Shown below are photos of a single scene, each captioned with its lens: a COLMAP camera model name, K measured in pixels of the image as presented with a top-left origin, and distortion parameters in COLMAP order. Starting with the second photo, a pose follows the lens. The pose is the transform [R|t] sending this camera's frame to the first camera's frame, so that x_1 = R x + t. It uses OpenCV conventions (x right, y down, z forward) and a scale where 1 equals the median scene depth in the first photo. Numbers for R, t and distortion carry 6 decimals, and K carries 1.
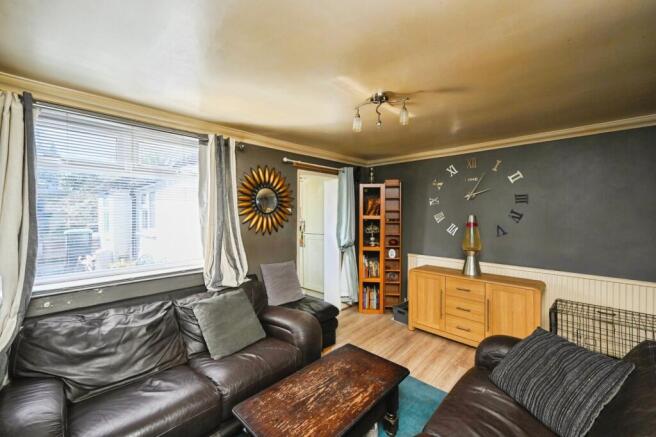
lens RADIAL K [[266.2, 0, 328.0], [0, 266.2, 218.5], [0, 0, 1]] dist [-0.000135, -0.000114]
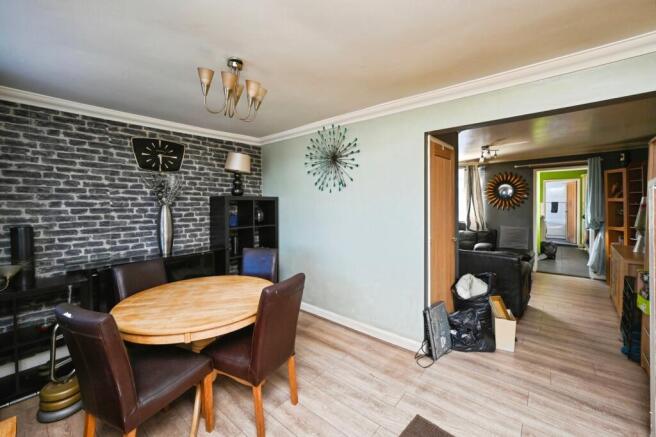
lens RADIAL K [[265.6, 0, 326.6], [0, 265.6, 209.7], [0, 0, 1]] dist [0.000645, 0.000030]
pose [[0.026138, 0.023739, -0.999376, 1.509180], [-0.008784, 0.999685, 0.023516, 0.025078], [0.999620, 0.008164, 0.026338, -0.256496]]
